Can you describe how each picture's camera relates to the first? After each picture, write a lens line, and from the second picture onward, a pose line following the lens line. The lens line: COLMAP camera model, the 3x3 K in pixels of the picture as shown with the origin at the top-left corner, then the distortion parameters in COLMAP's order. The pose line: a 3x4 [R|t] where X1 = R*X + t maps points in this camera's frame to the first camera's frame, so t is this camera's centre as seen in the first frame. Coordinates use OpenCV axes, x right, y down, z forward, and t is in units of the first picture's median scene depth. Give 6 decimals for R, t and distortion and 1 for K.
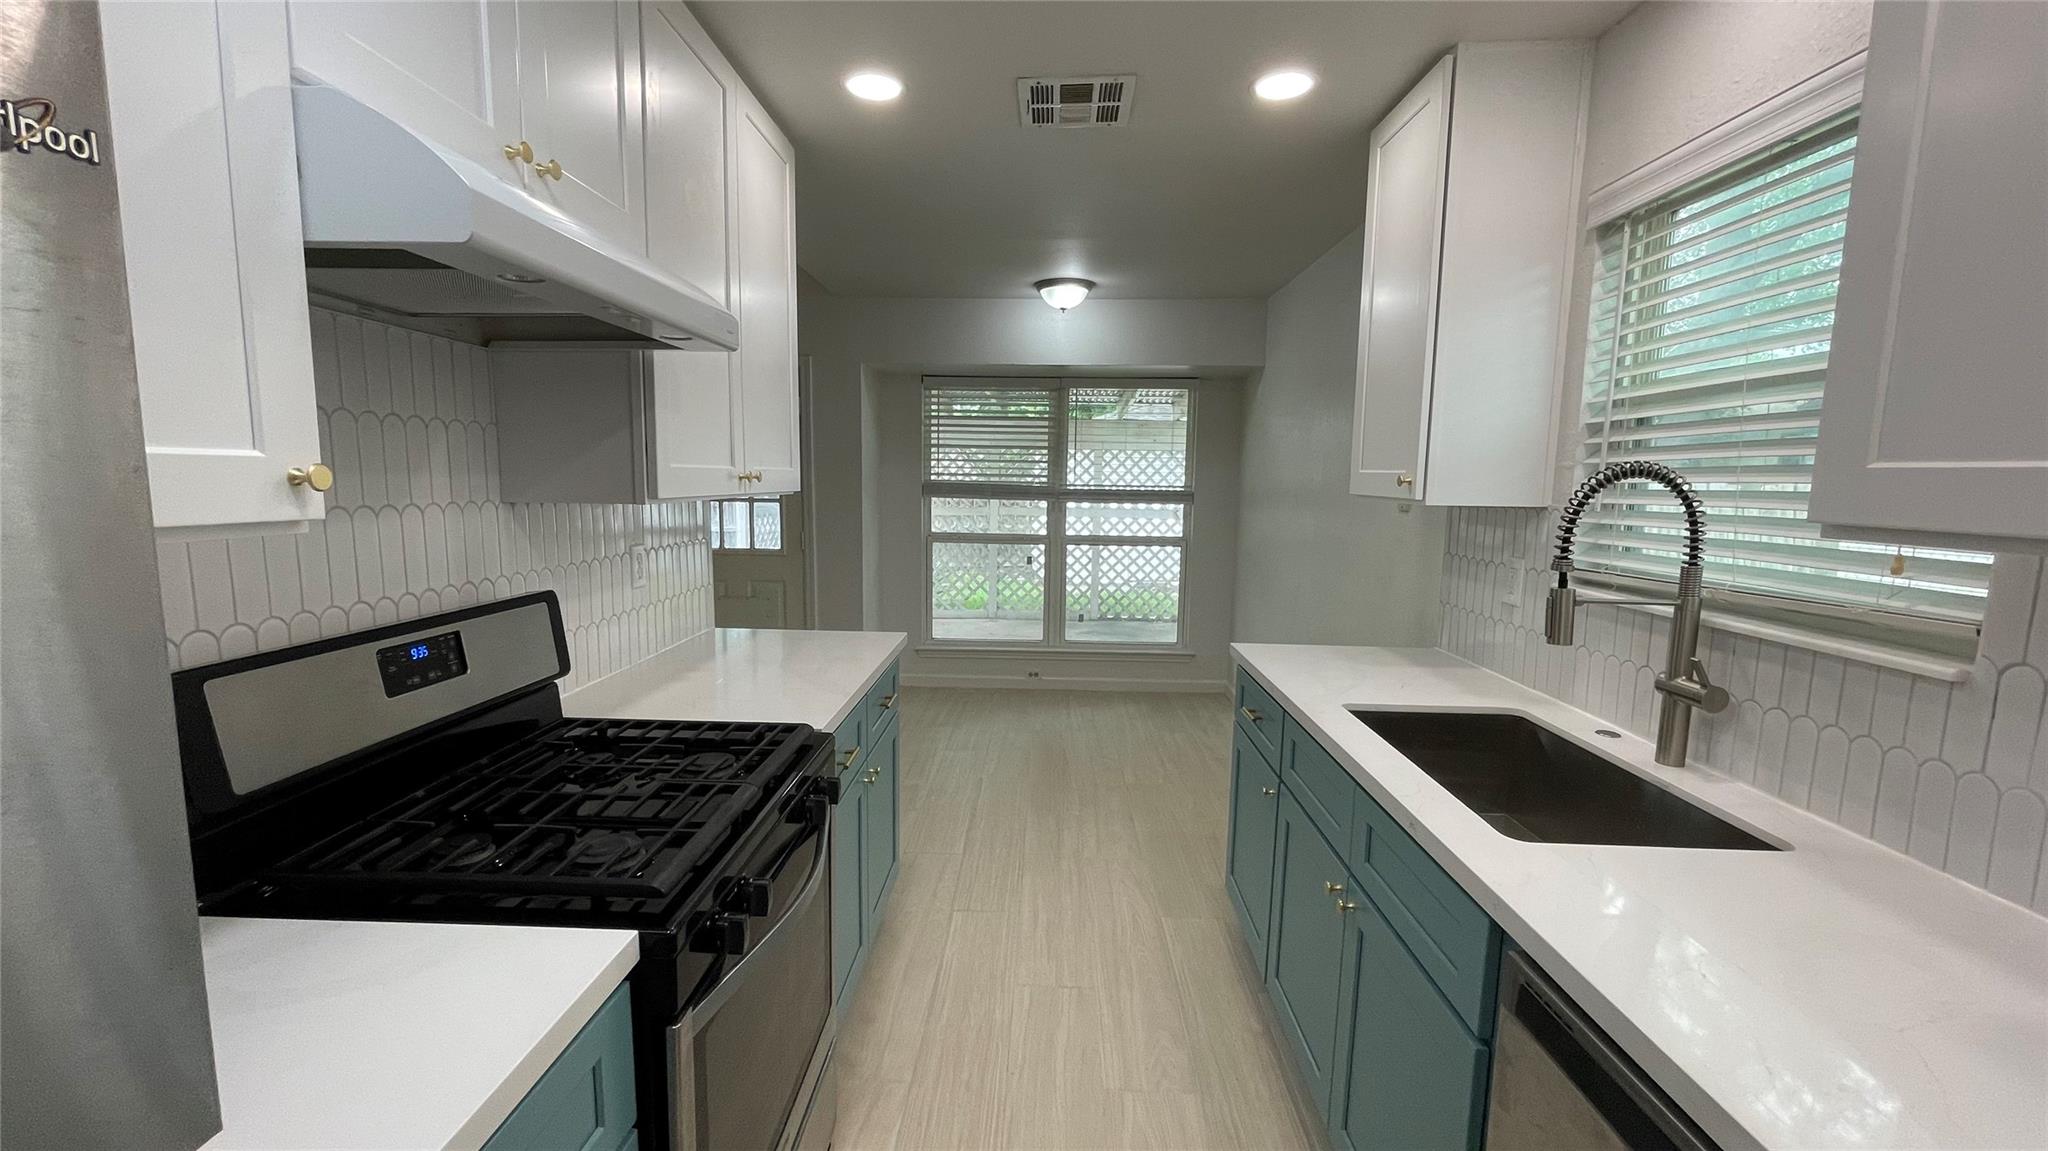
lens RADIAL K [[832.9, 0, 1022.2], [0, 832.9, 578.2], [0, 0, 1]] dist [-0.003646, 0.000684]
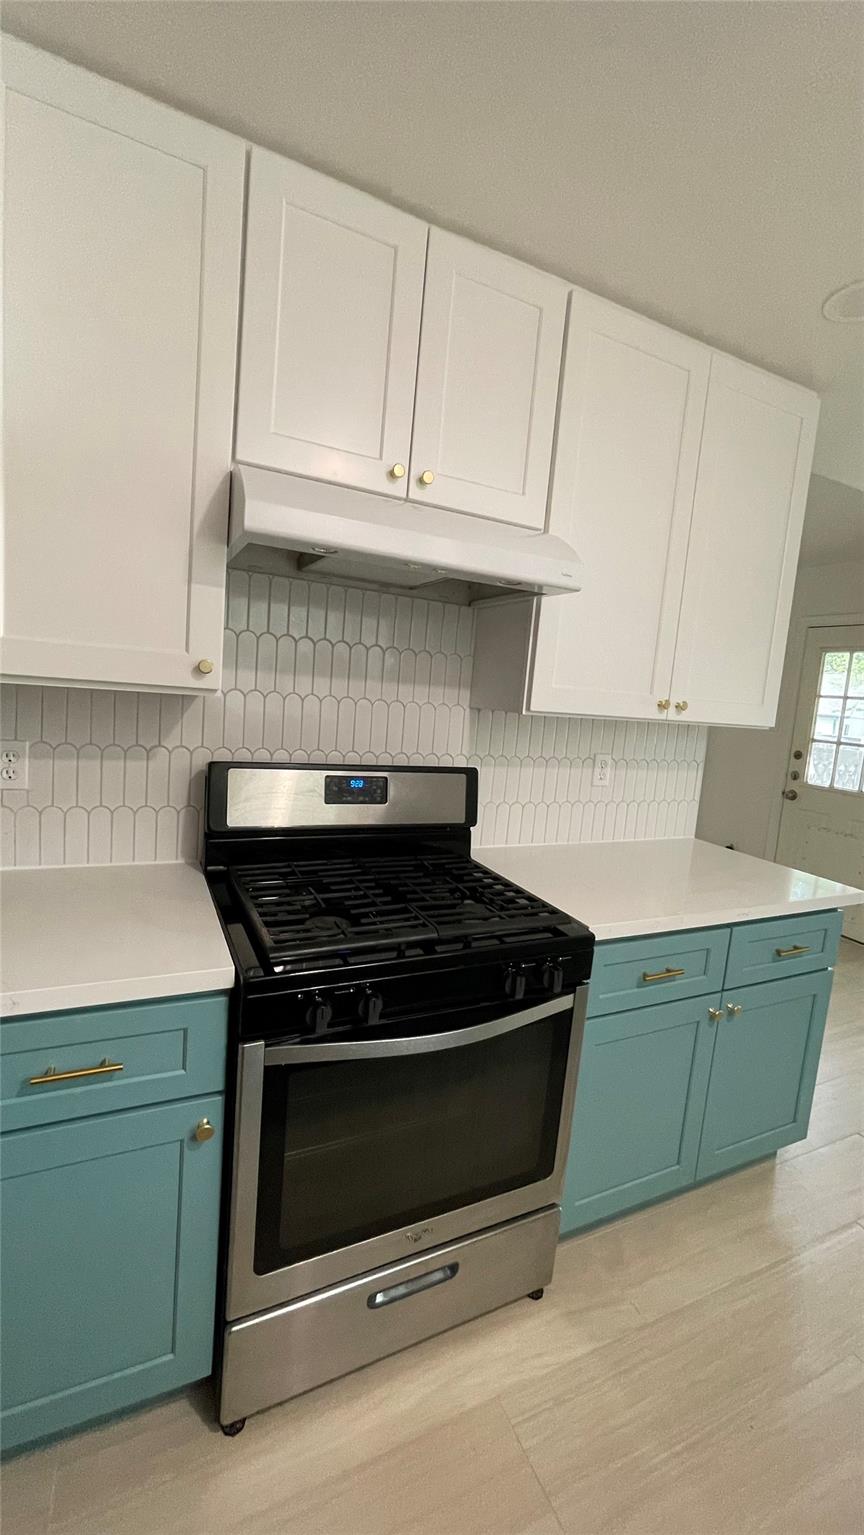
lens RADIAL K [[624.3, 0, 423.9], [0, 624.3, 756.8], [0, 0, 1]] dist [-0.003646, 0.000684]
pose [[0.454893, 0.129078, -0.881142, 0.300252], [-0.185135, 0.981530, 0.048207, -0.034092], [0.871090, 0.141201, 0.470388, 0.330161]]
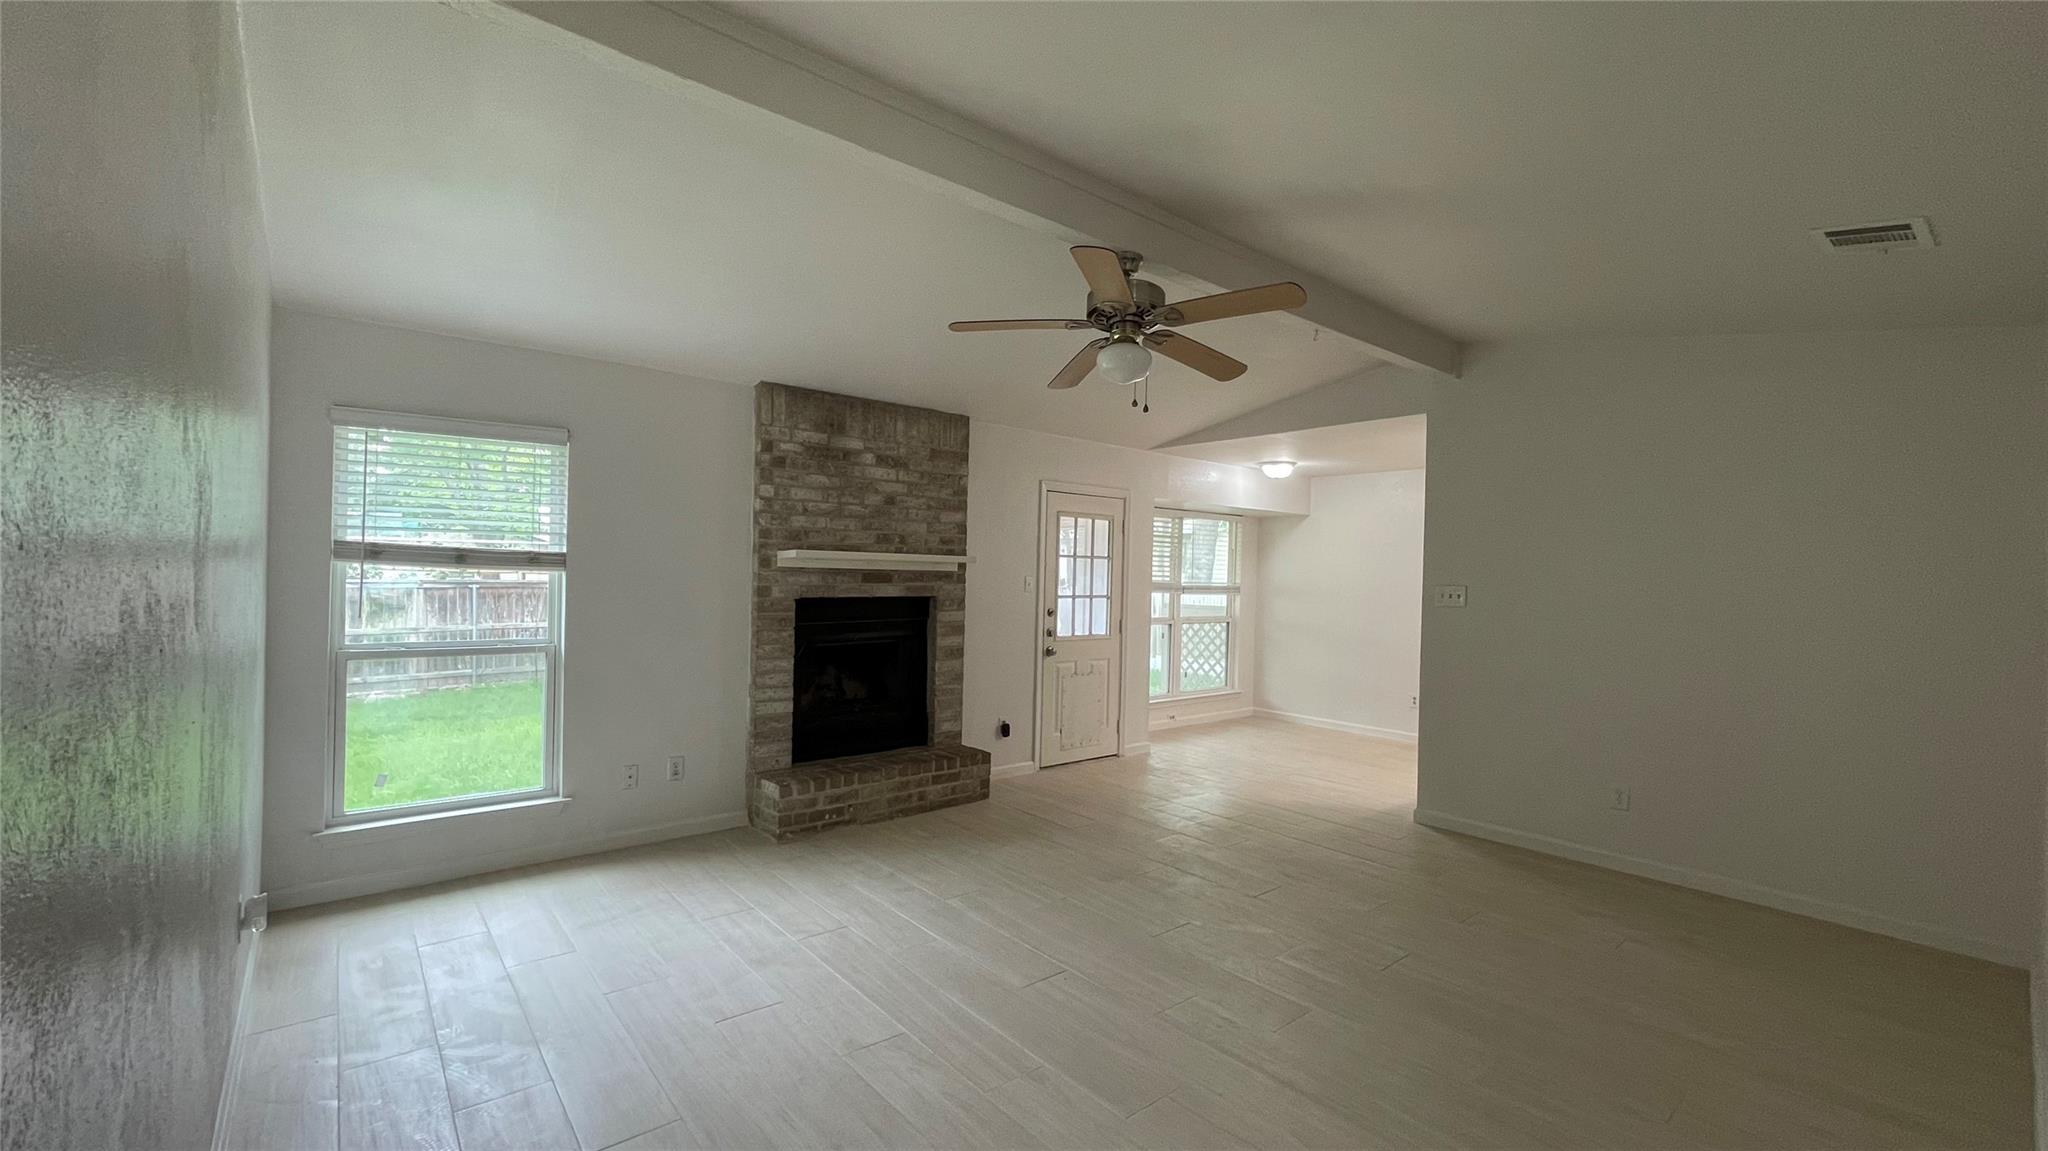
lens RADIAL K [[832.9, 0, 1017.9], [0, 832.9, 577.0], [0, 0, 1]] dist [-0.003646, 0.000684]
pose [[0.747671, 0.001707, 0.664068, -3.087362], [0.067371, 0.994642, -0.078410, -0.075259], [-0.660644, 0.103364, 0.743550, 0.298278]]
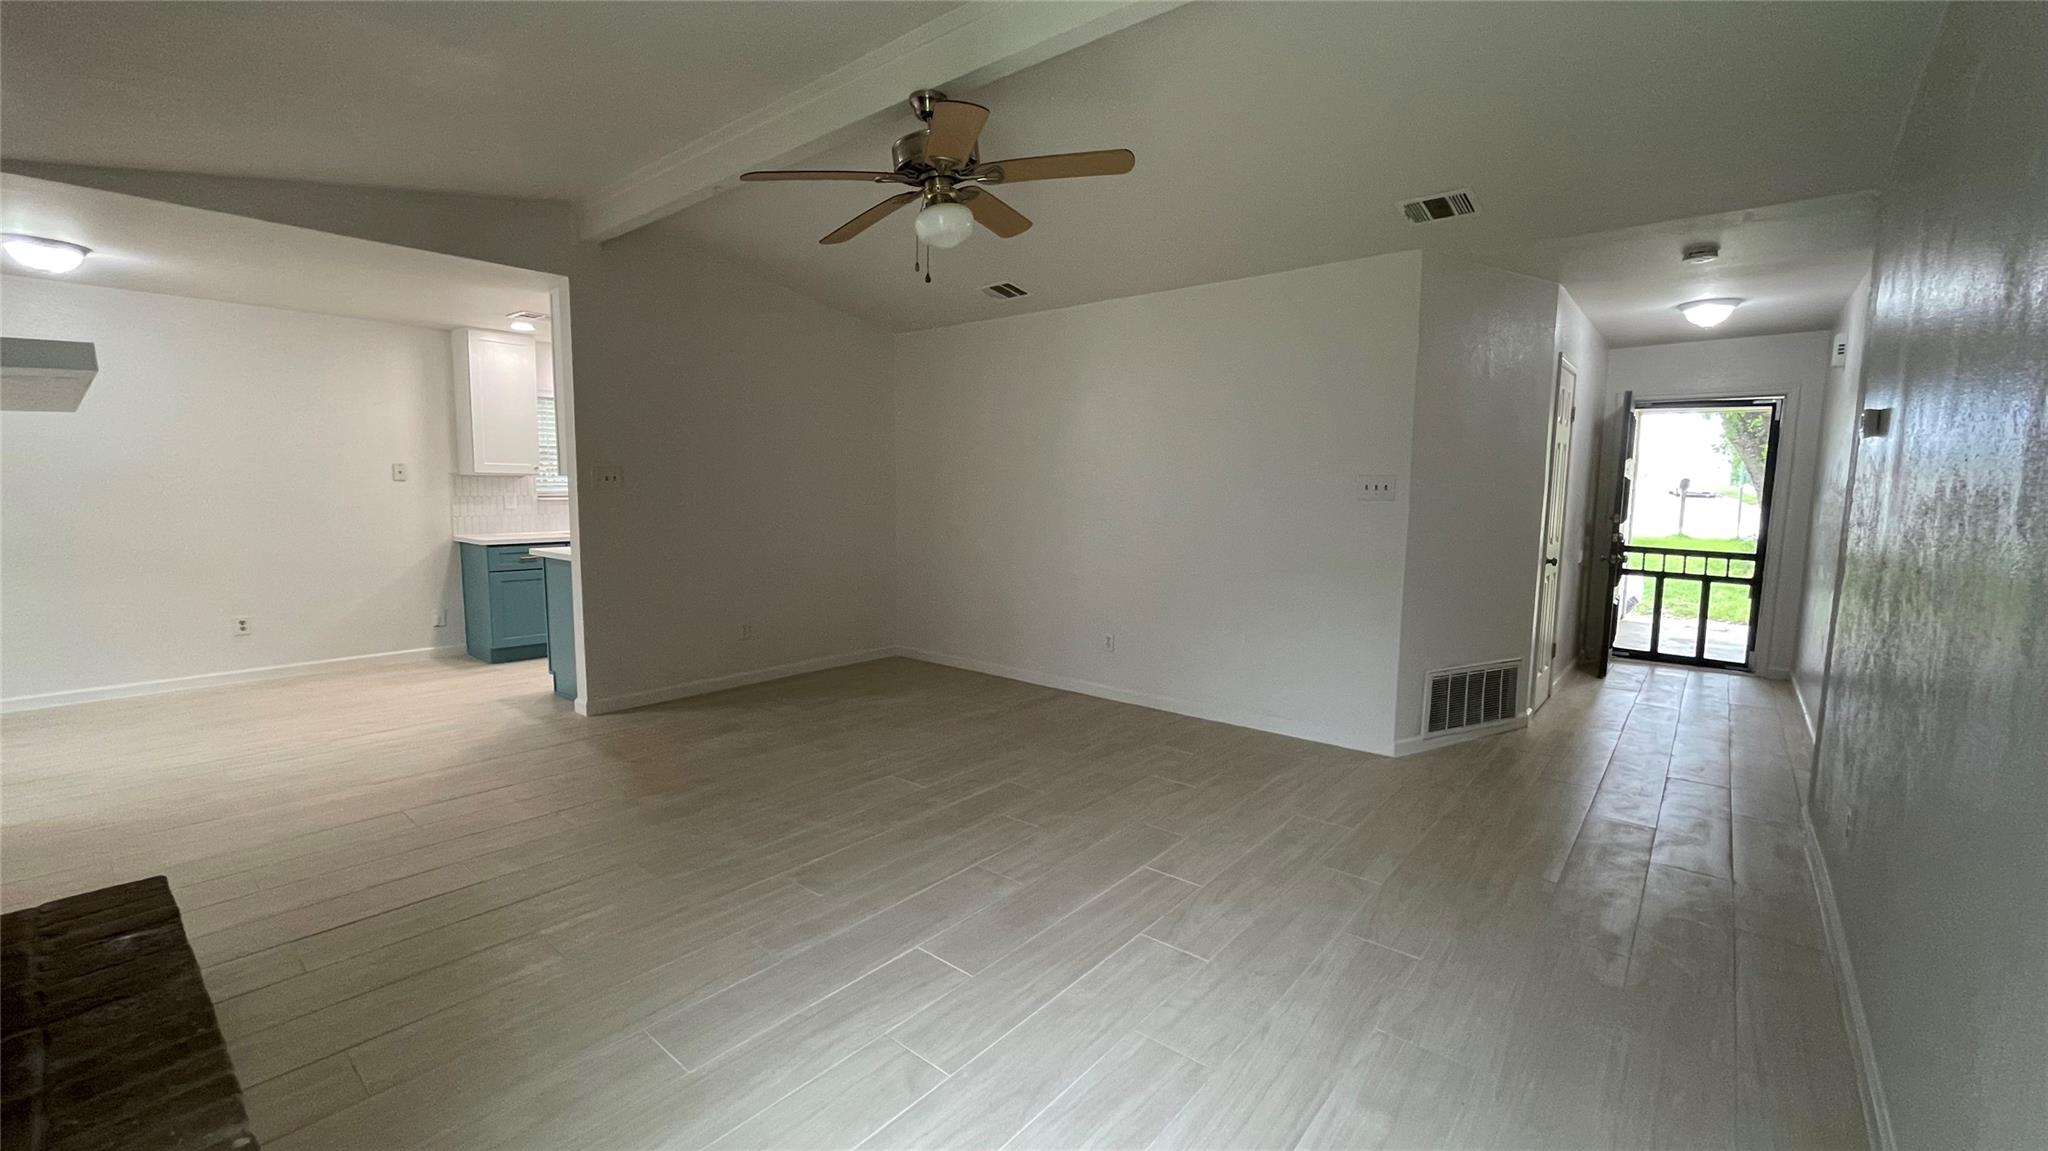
lens RADIAL K [[832.9, 0, 1013.8], [0, 832.9, 578.3], [0, 0, 1]] dist [-0.003646, 0.000684]
pose [[-0.781301, -0.090655, 0.617536, -2.936086], [0.056575, 0.975037, 0.214716, -0.288565], [-0.621585, 0.202695, -0.756668, 2.393316]]
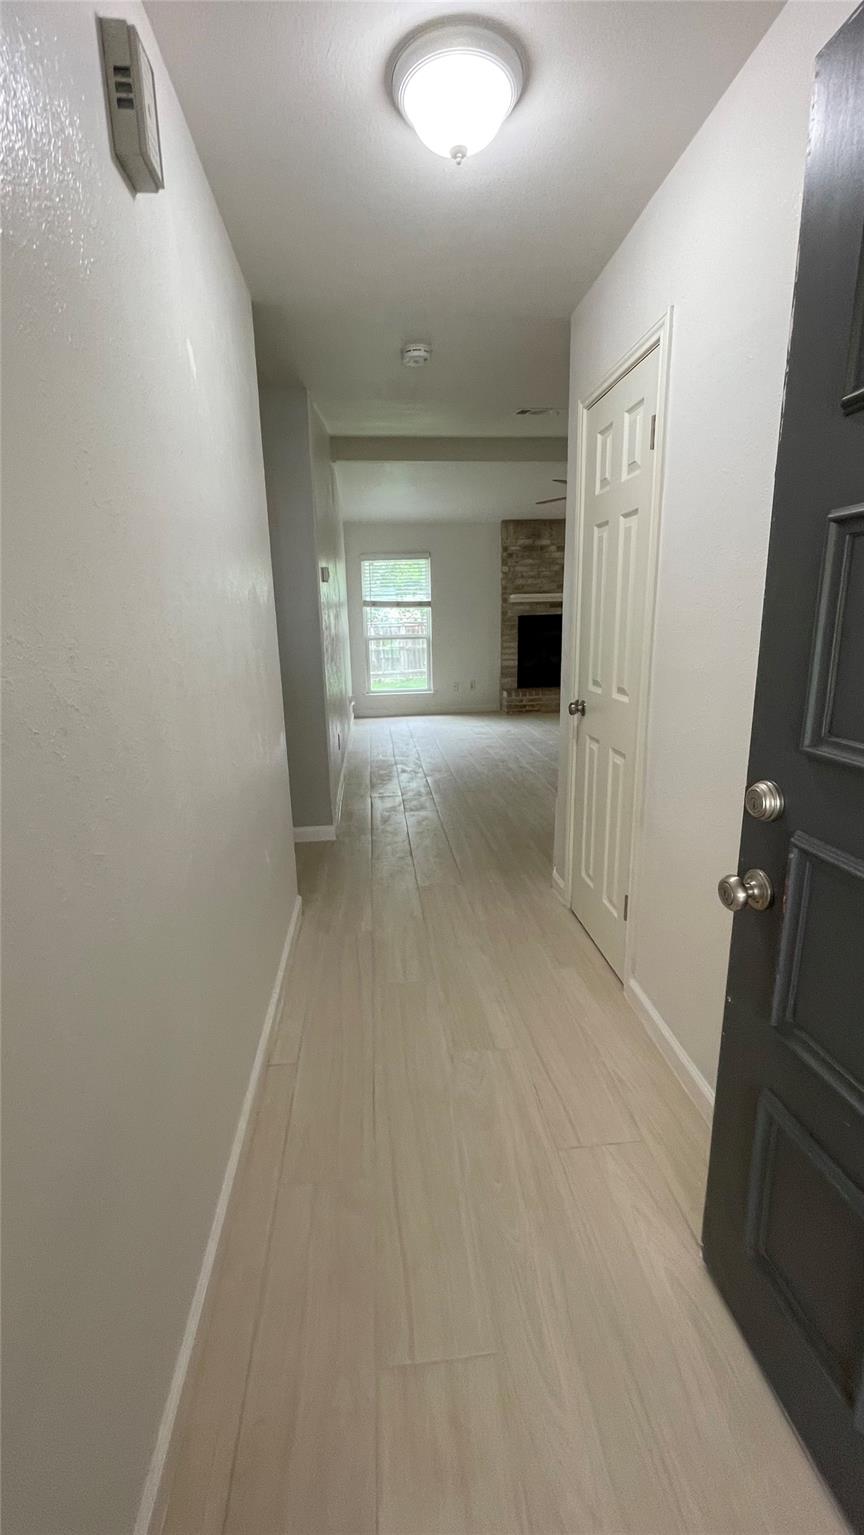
lens RADIAL K [[624.3, 0, 422.7], [0, 624.3, 765.0], [0, 0, 1]] dist [-0.003646, 0.000684]
pose [[0.992603, -0.063011, 0.103776, -3.108016], [0.050588, 0.991692, 0.118272, 0.211182], [-0.110366, -0.112147, 0.987544, -1.612381]]
